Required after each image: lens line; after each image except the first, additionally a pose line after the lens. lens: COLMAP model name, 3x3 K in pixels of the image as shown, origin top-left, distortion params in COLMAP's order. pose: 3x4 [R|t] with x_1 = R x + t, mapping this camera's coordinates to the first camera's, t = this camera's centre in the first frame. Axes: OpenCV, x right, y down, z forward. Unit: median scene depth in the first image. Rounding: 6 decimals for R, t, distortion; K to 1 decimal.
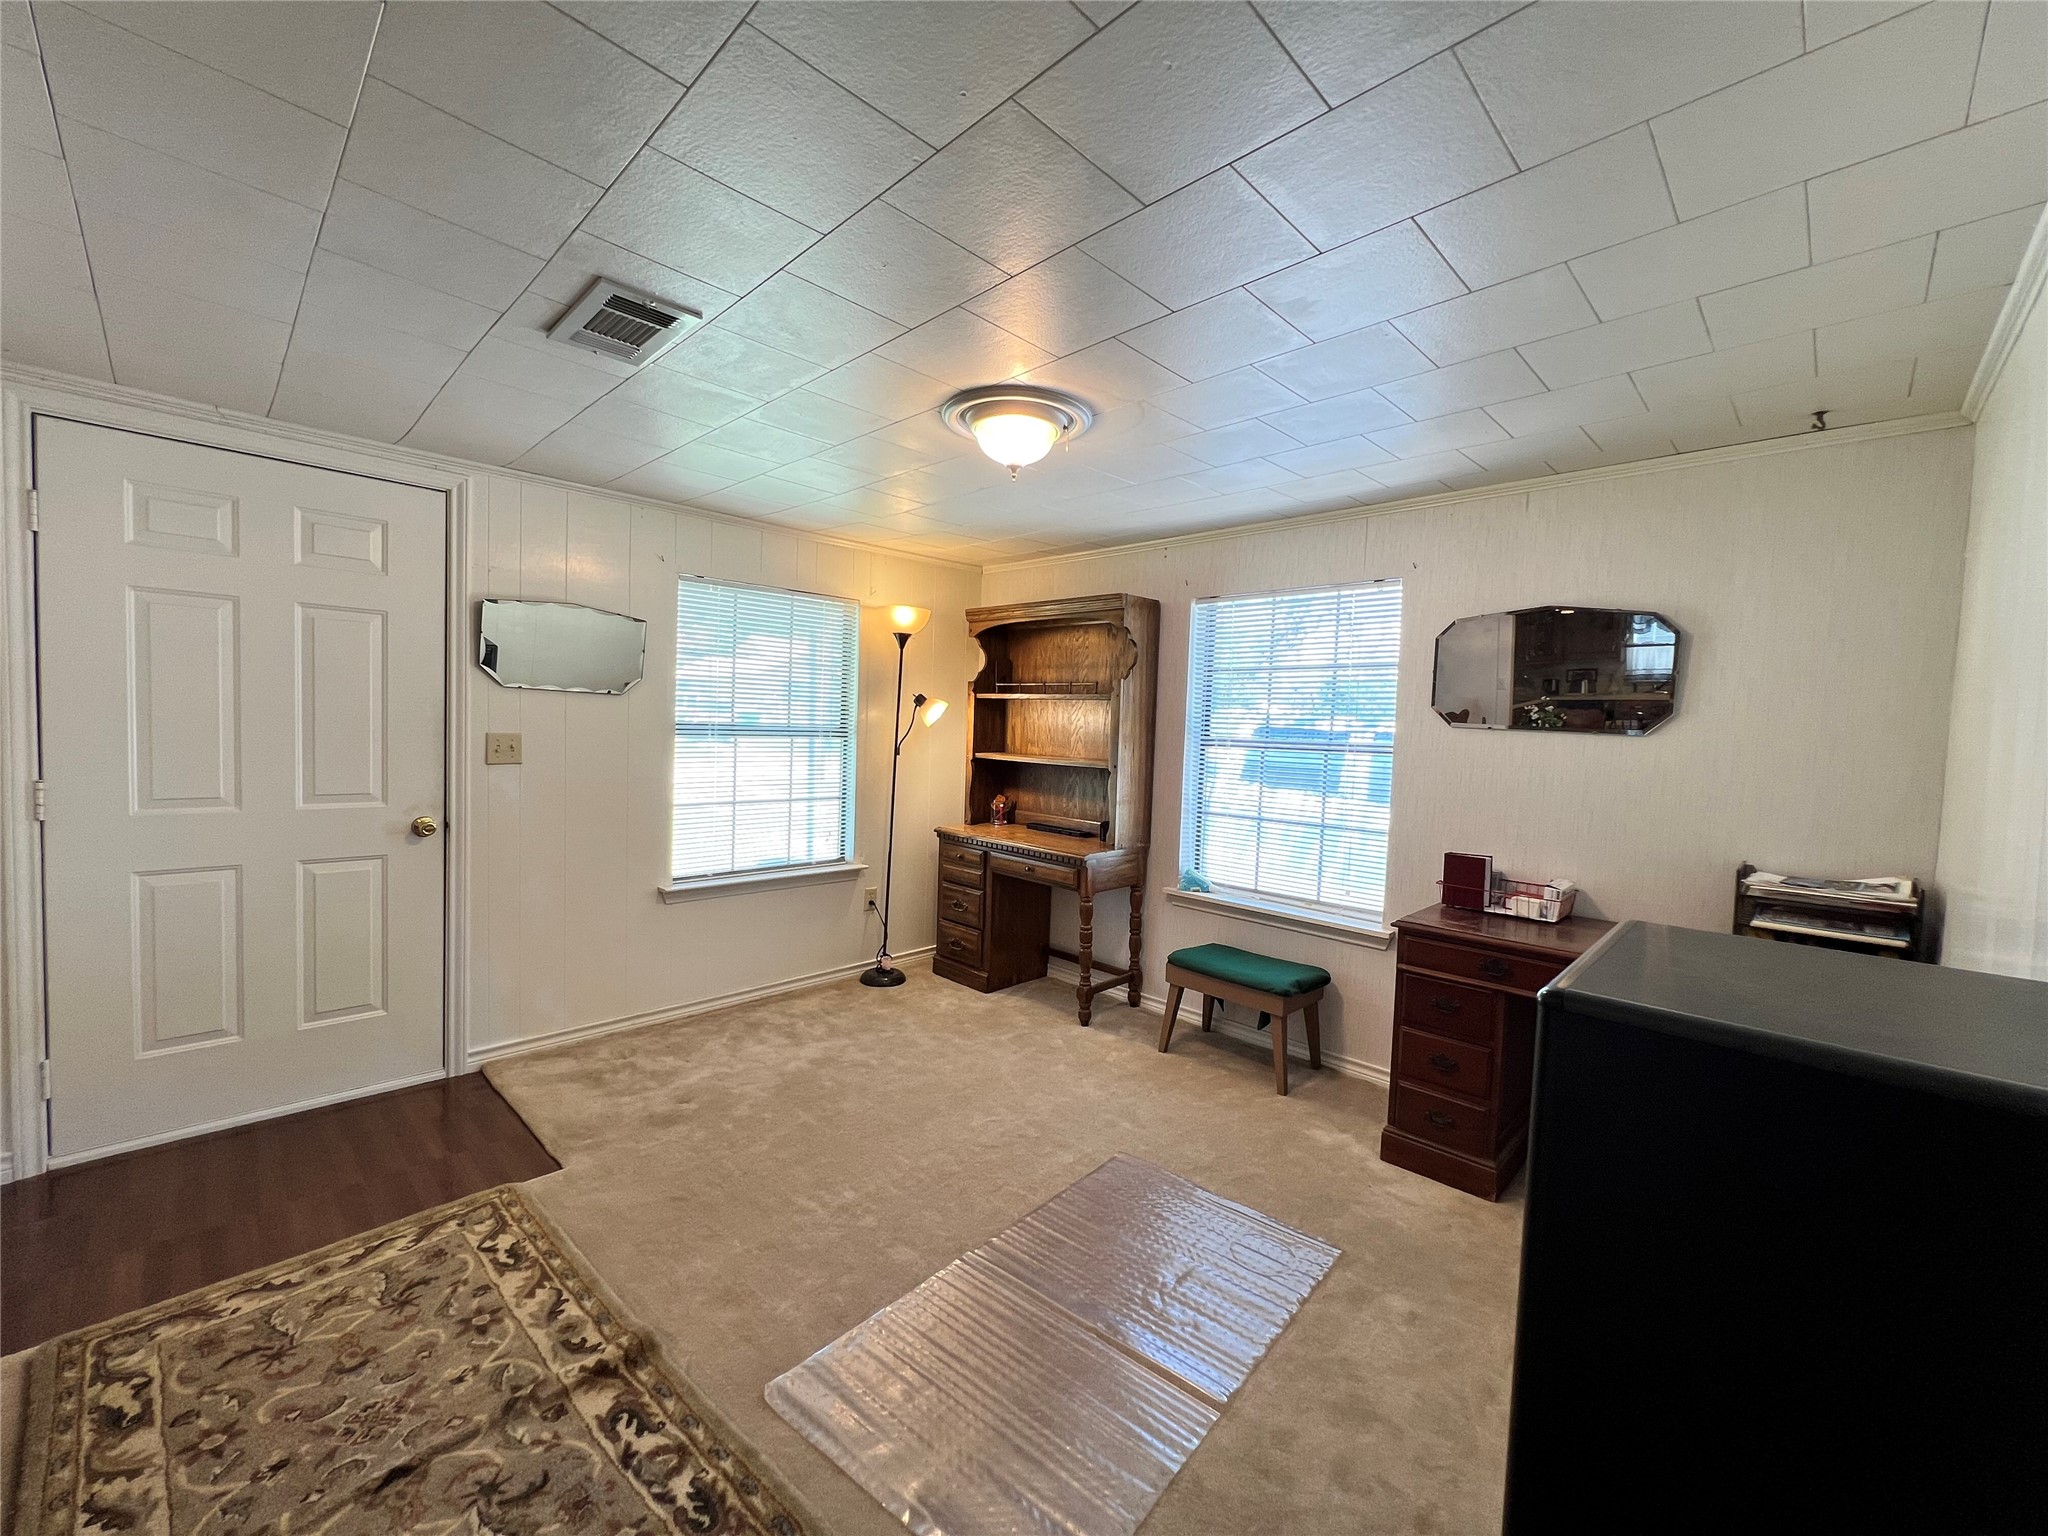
lens RADIAL K [[825.9, 0, 1022.1], [0, 825.9, 766.9], [0, 0, 1]] dist [-0.001260, 0.000260]
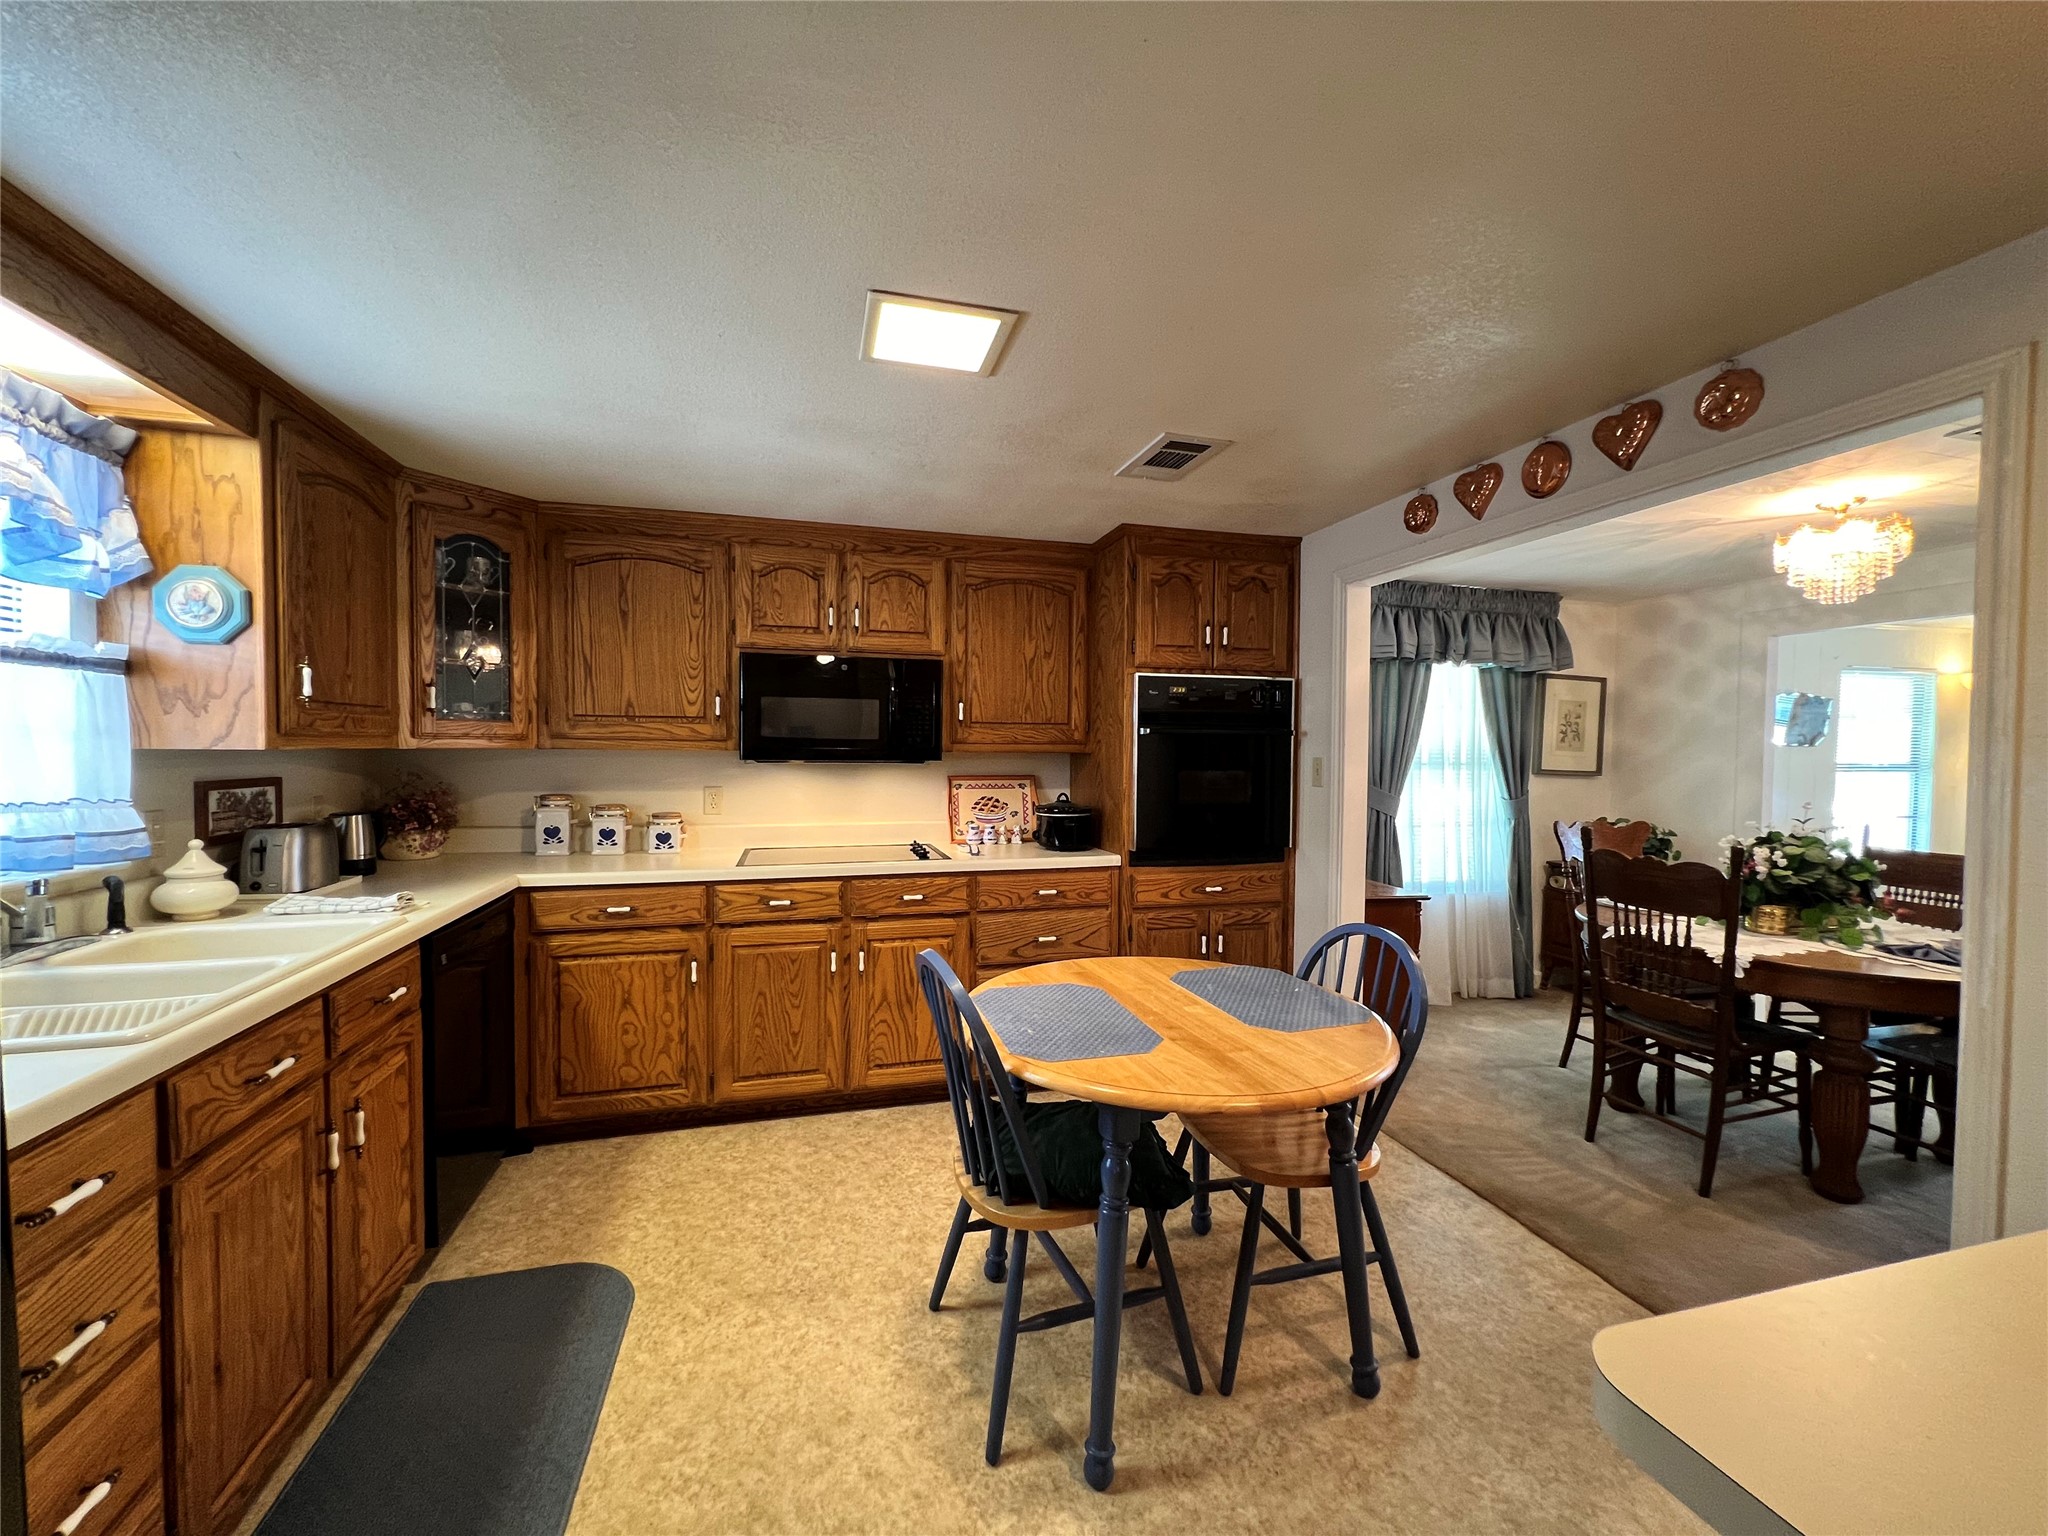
lens RADIAL K [[824.4, 0, 1020.6], [0, 824.4, 765.6], [0, 0, 1]] dist [-0.000275, 0.000086]
pose [[0.859627, -0.012352, -0.510772, -1.198341], [-0.005356, 0.999435, -0.033183, 0.010525], [0.510893, 0.031260, 0.859075, -1.367090]]
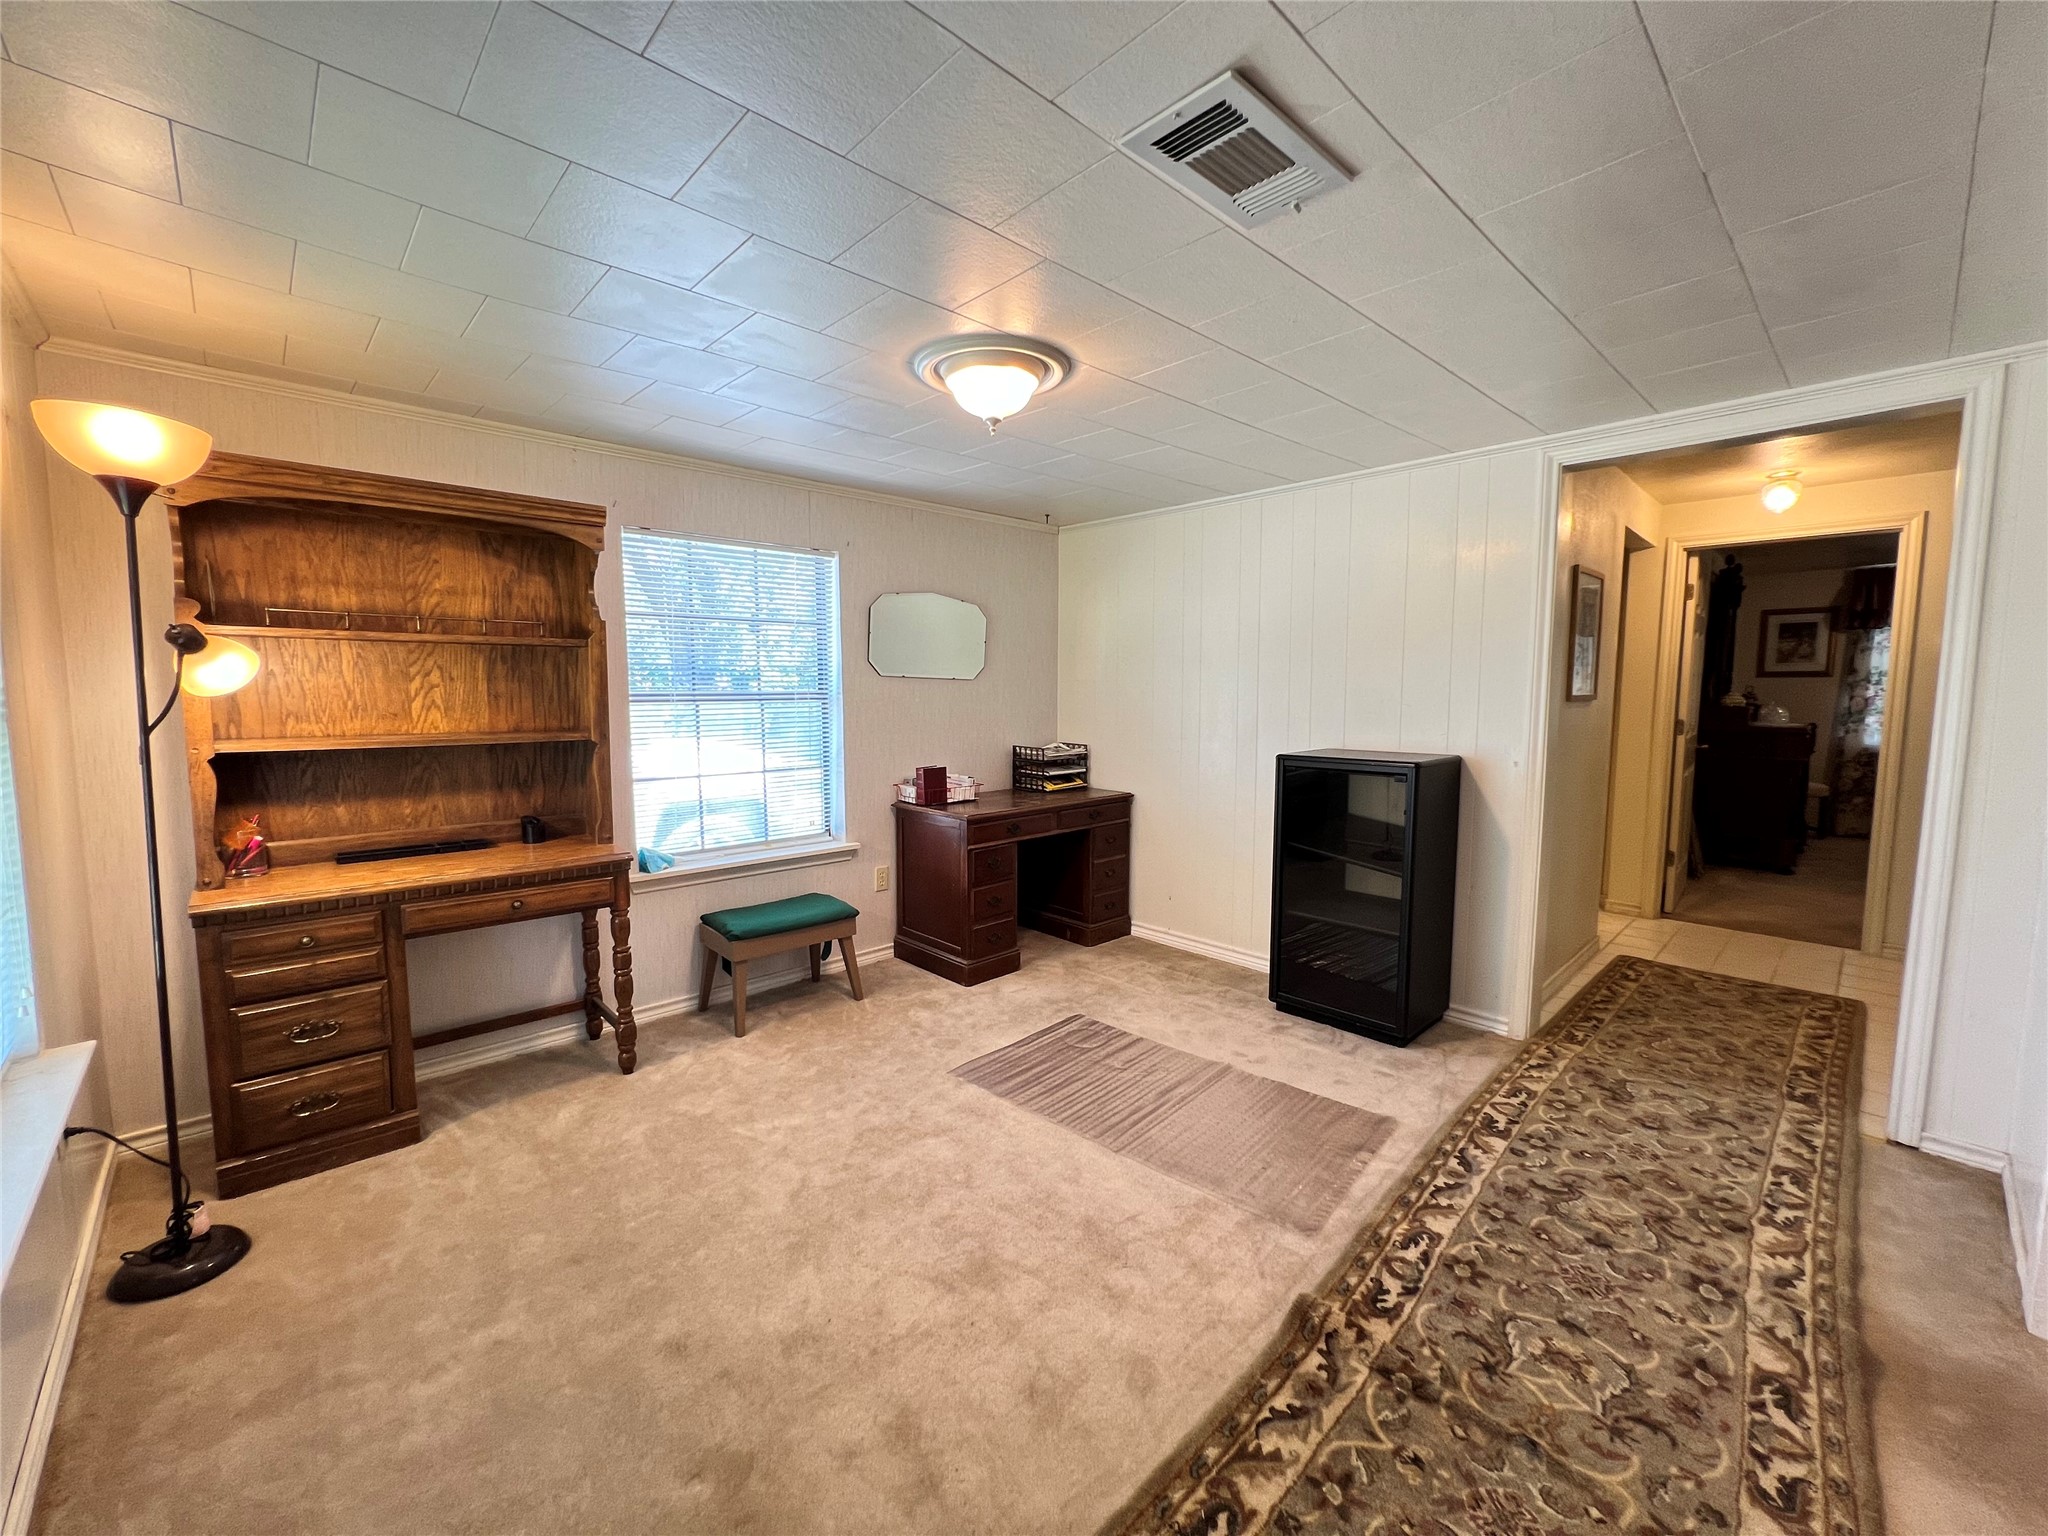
lens RADIAL K [[825.9, 0, 1022.1], [0, 825.9, 766.9], [0, 0, 1]] dist [-0.001260, 0.000260]
pose [[0.043012, -0.130575, 0.990505, -0.851141], [0.051141, 0.990410, 0.128342, -0.066977], [-0.997765, 0.045136, 0.049277, 0.777493]]
